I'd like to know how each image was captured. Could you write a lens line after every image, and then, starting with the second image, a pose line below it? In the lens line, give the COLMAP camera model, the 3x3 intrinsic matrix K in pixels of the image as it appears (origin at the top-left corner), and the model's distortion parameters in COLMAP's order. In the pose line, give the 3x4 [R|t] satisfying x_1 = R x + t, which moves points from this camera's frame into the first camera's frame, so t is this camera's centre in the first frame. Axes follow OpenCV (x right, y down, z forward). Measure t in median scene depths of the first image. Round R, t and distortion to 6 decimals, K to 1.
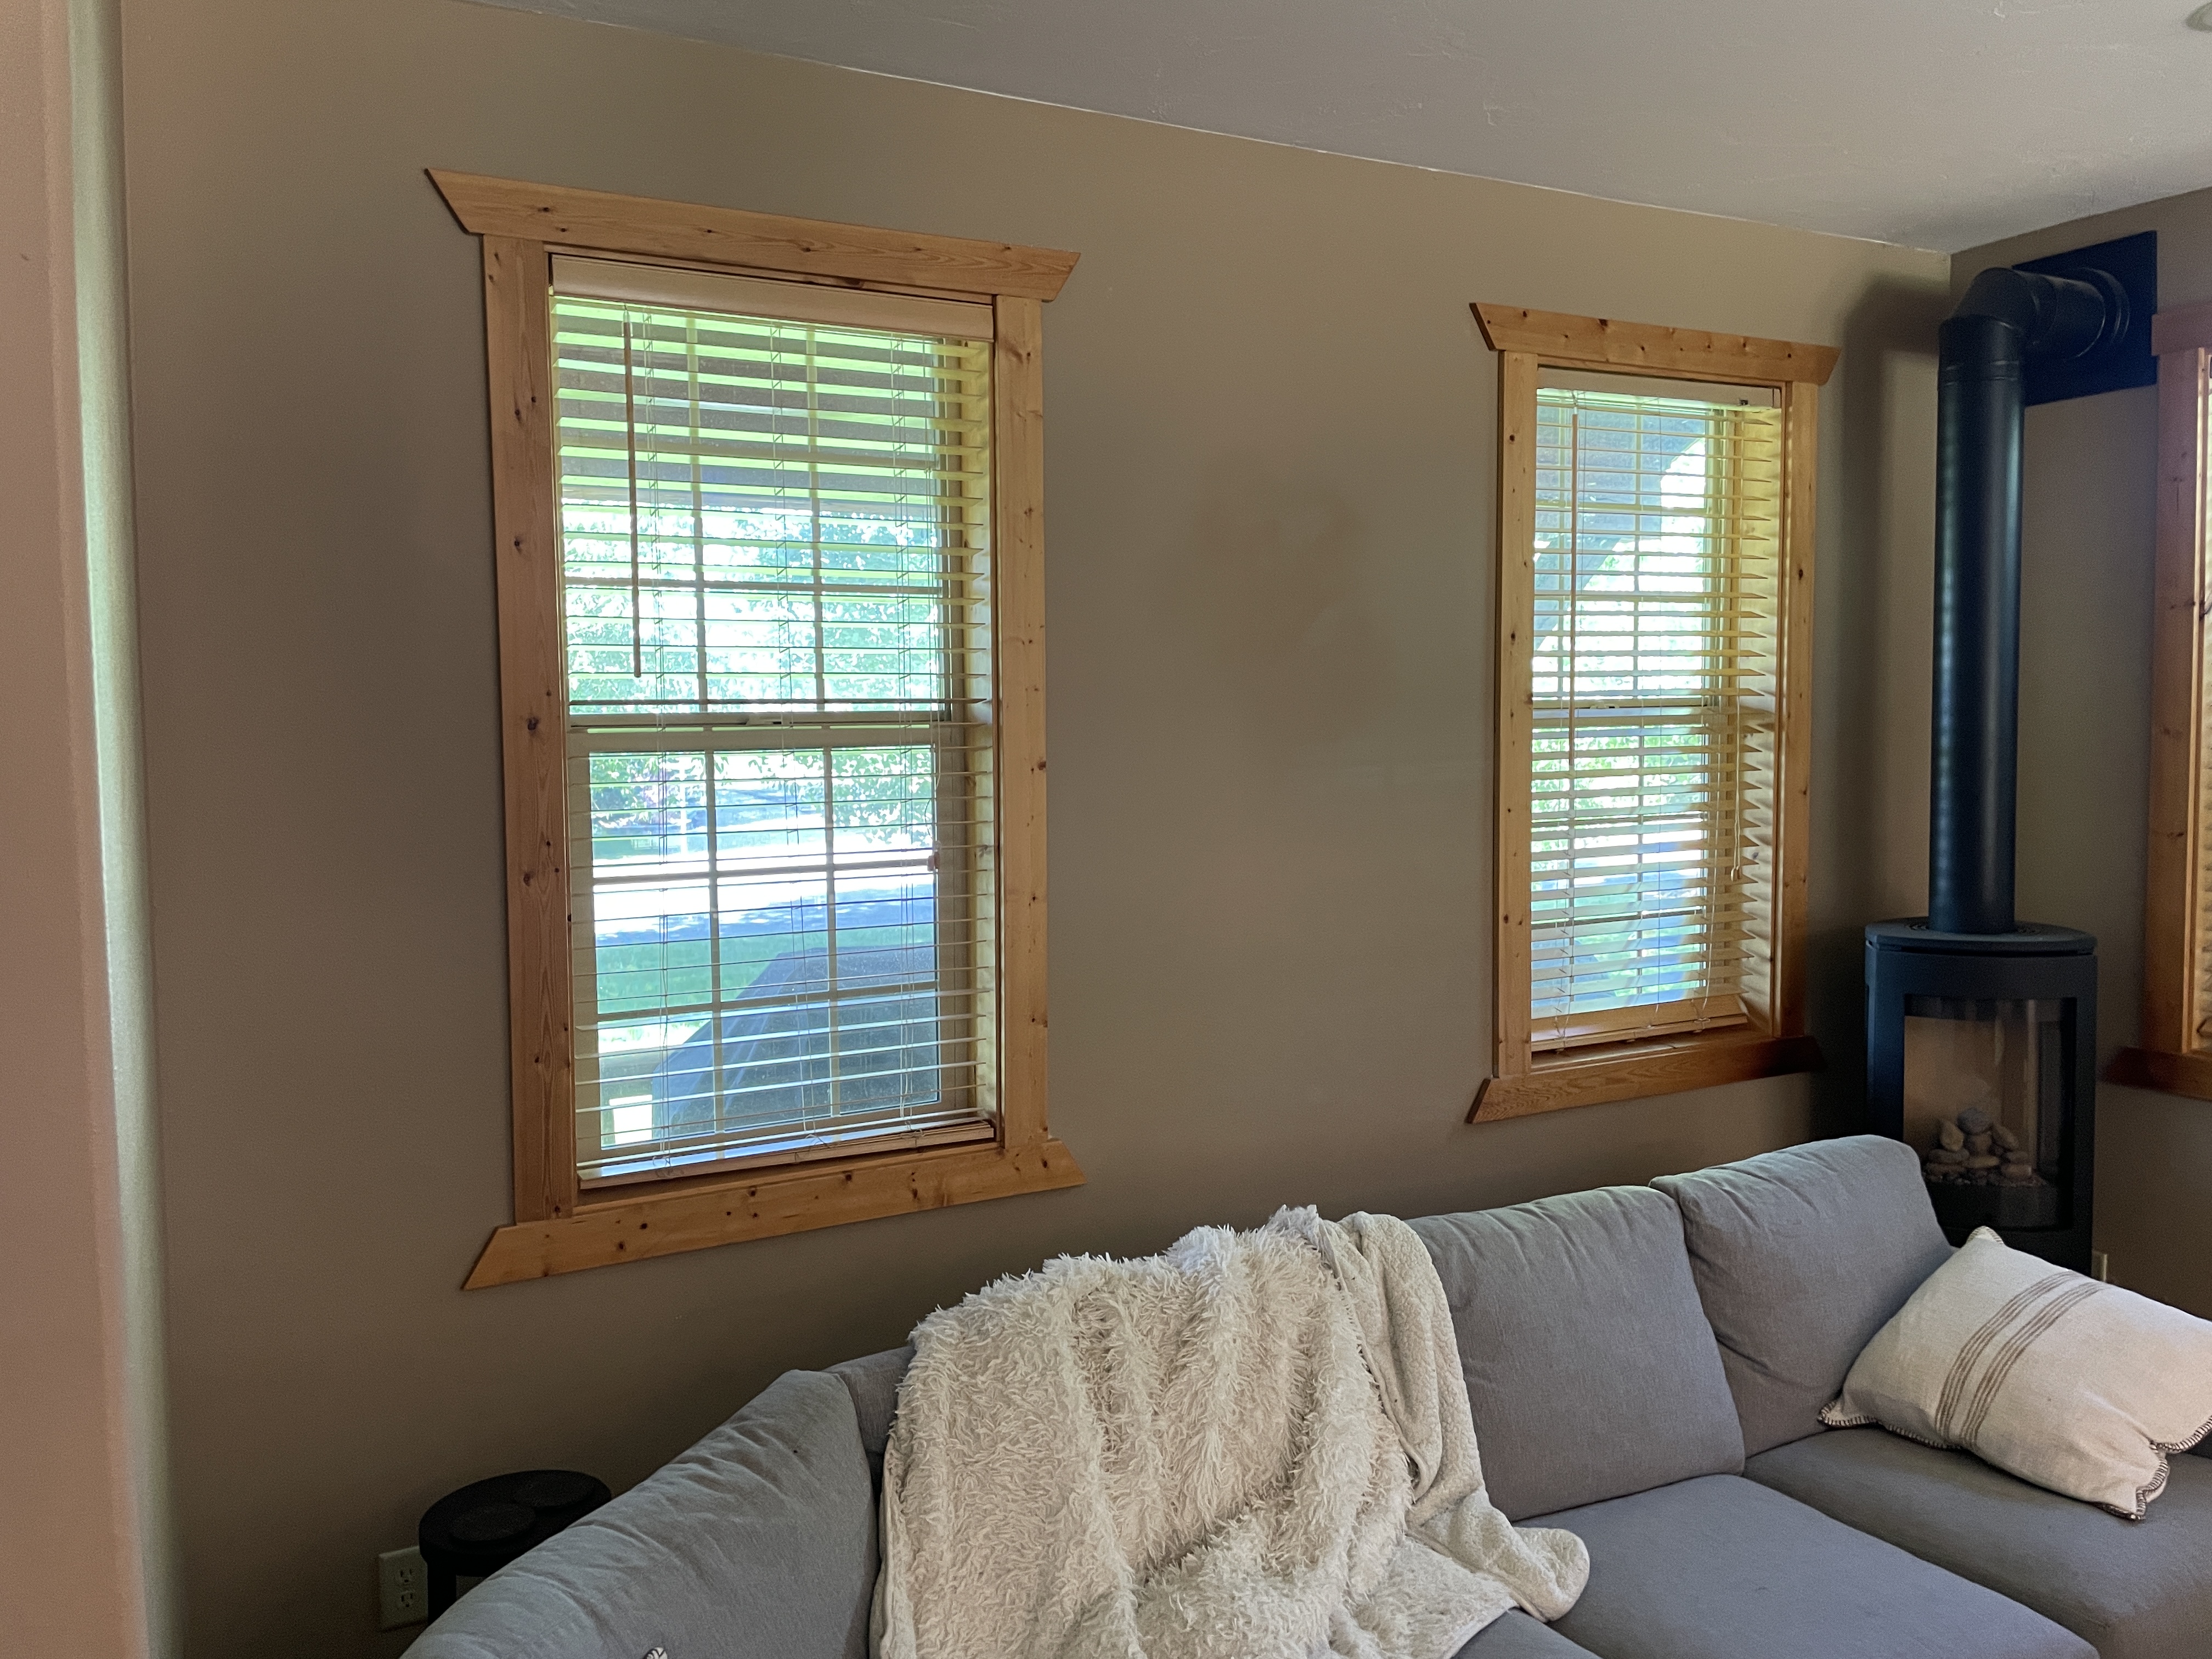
lens RADIAL K [[1691.1, 0, 1070.9], [0, 1691.1, 816.0], [0, 0, 1]] dist [0.088169, -0.135481]
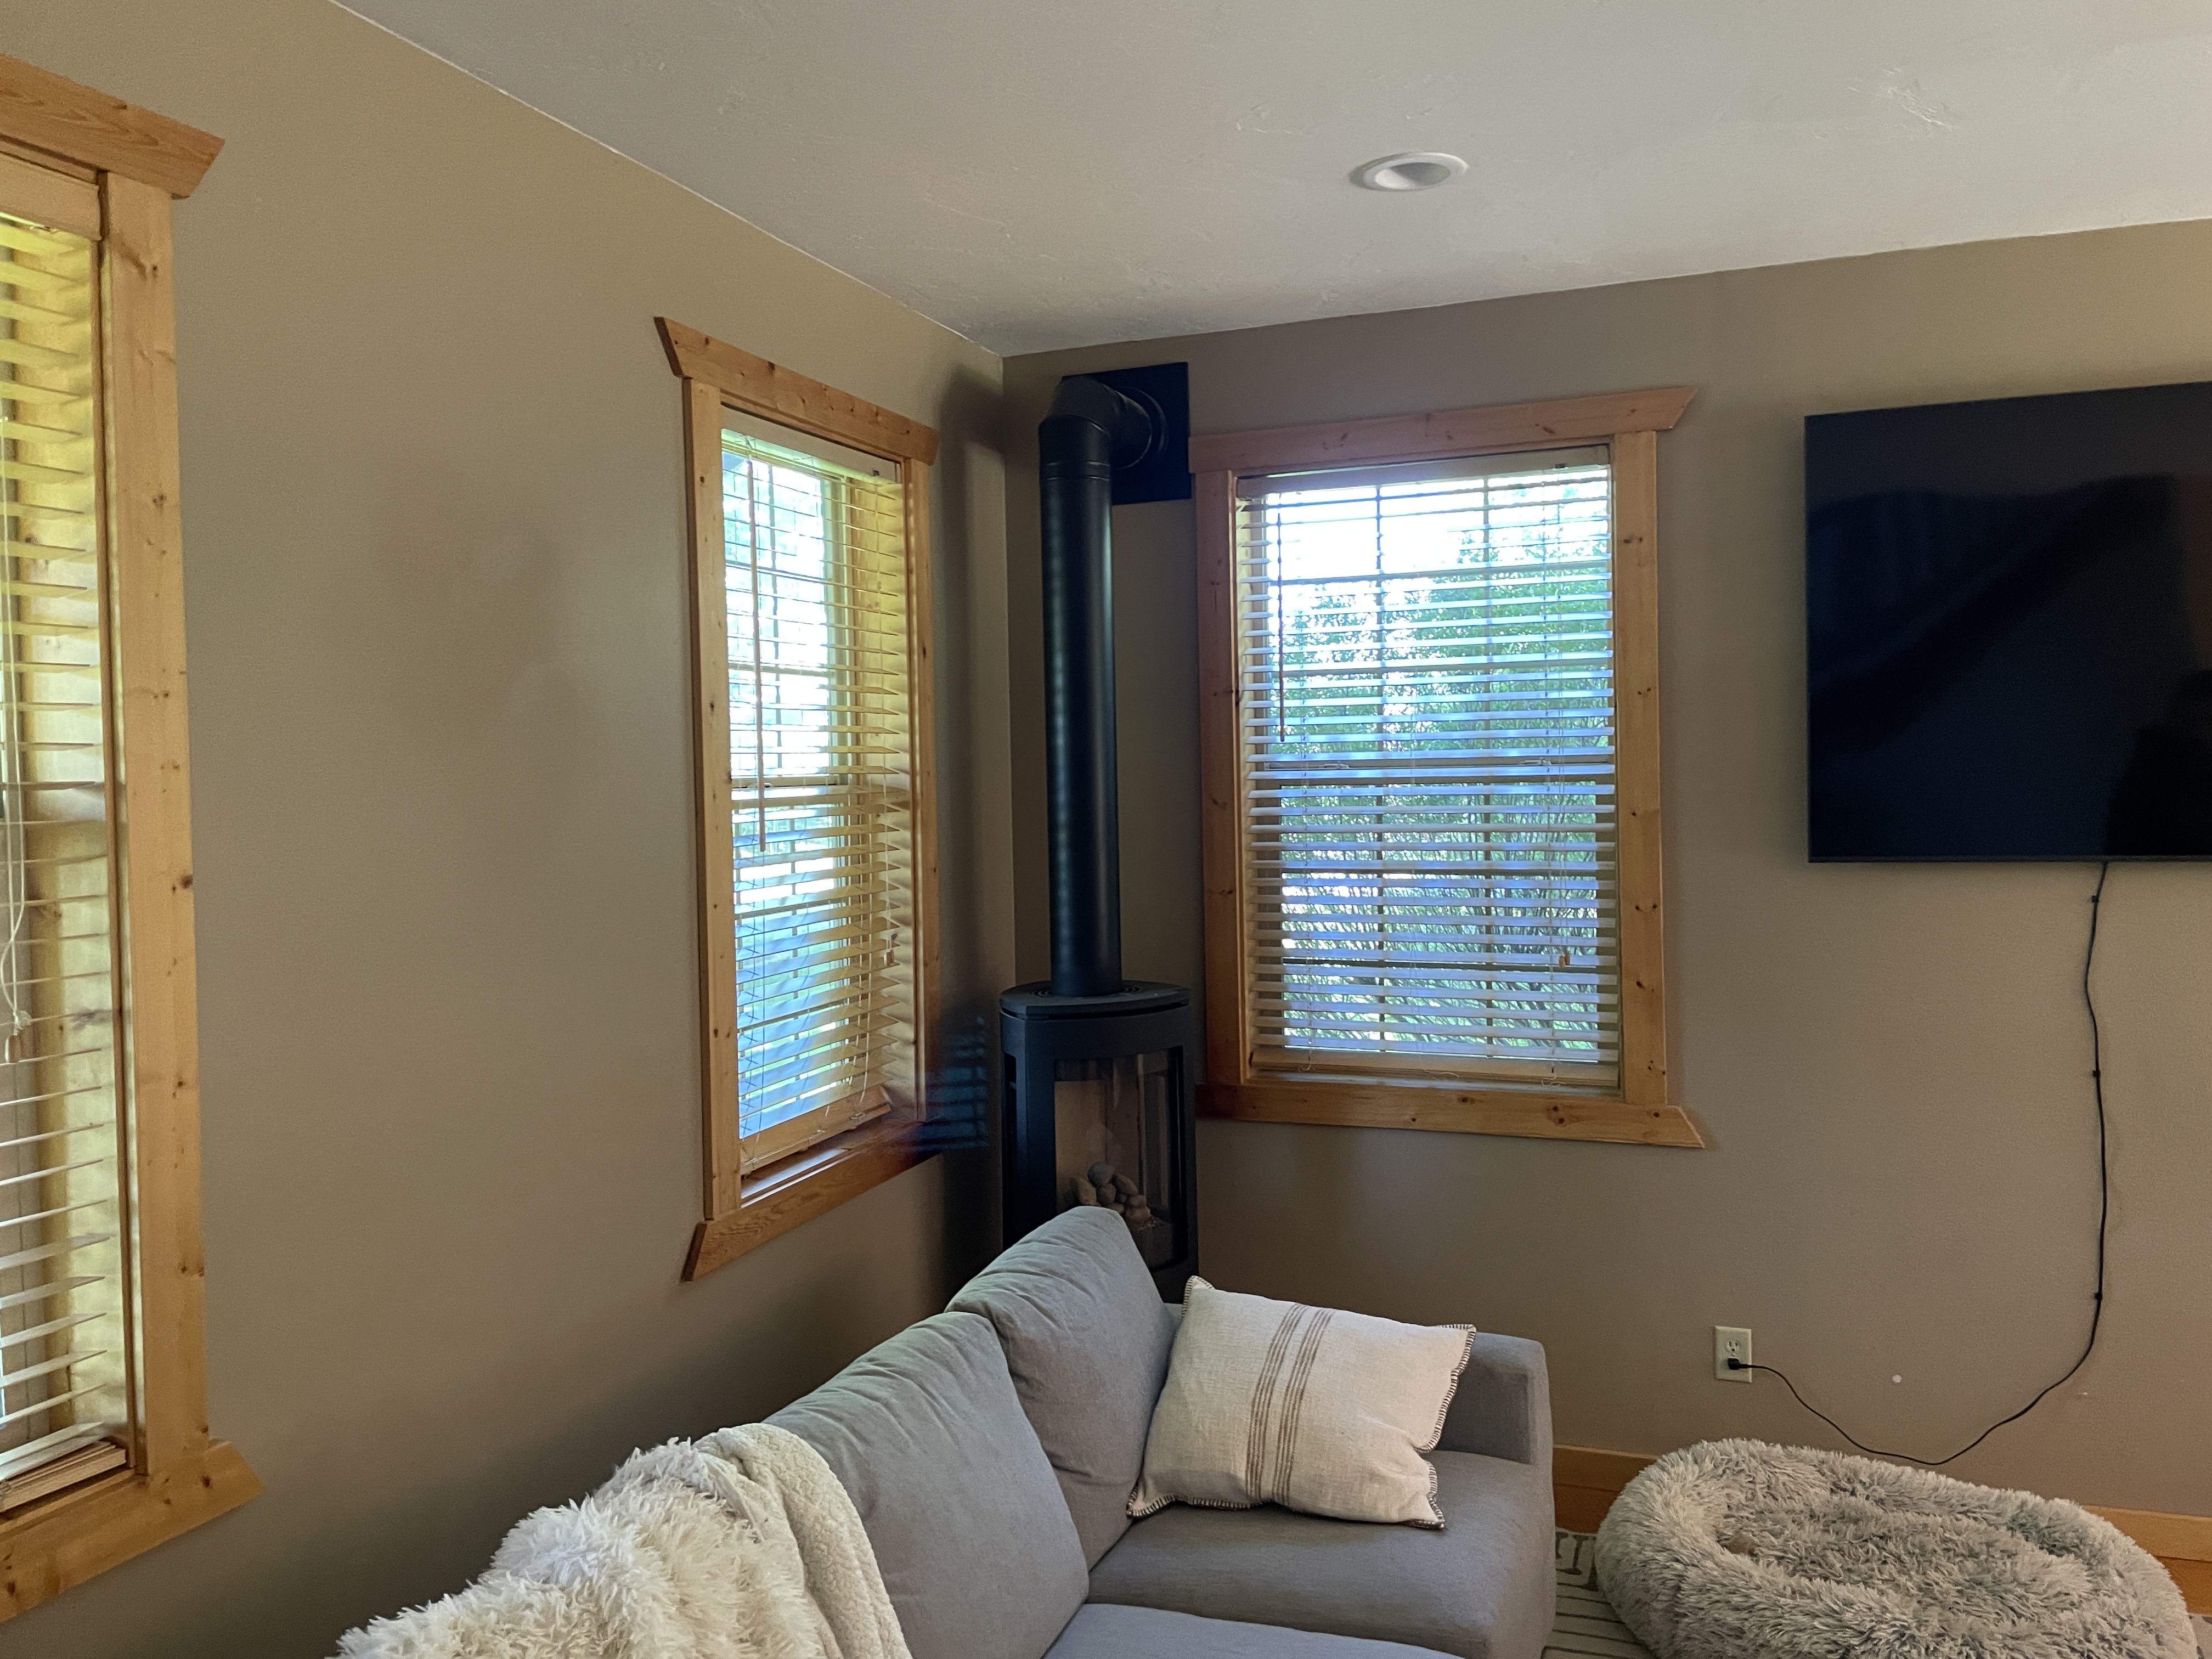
lens RADIAL K [[1691.1, 0, 1070.9], [0, 1691.1, 816.0], [0, 0, 1]] dist [0.088169, -0.135481]
pose [[0.728271, -0.022900, 0.684907, -0.207224], [0.054987, 0.998172, -0.025094, -0.018010], [-0.683080, 0.055936, 0.728198, 0.250668]]
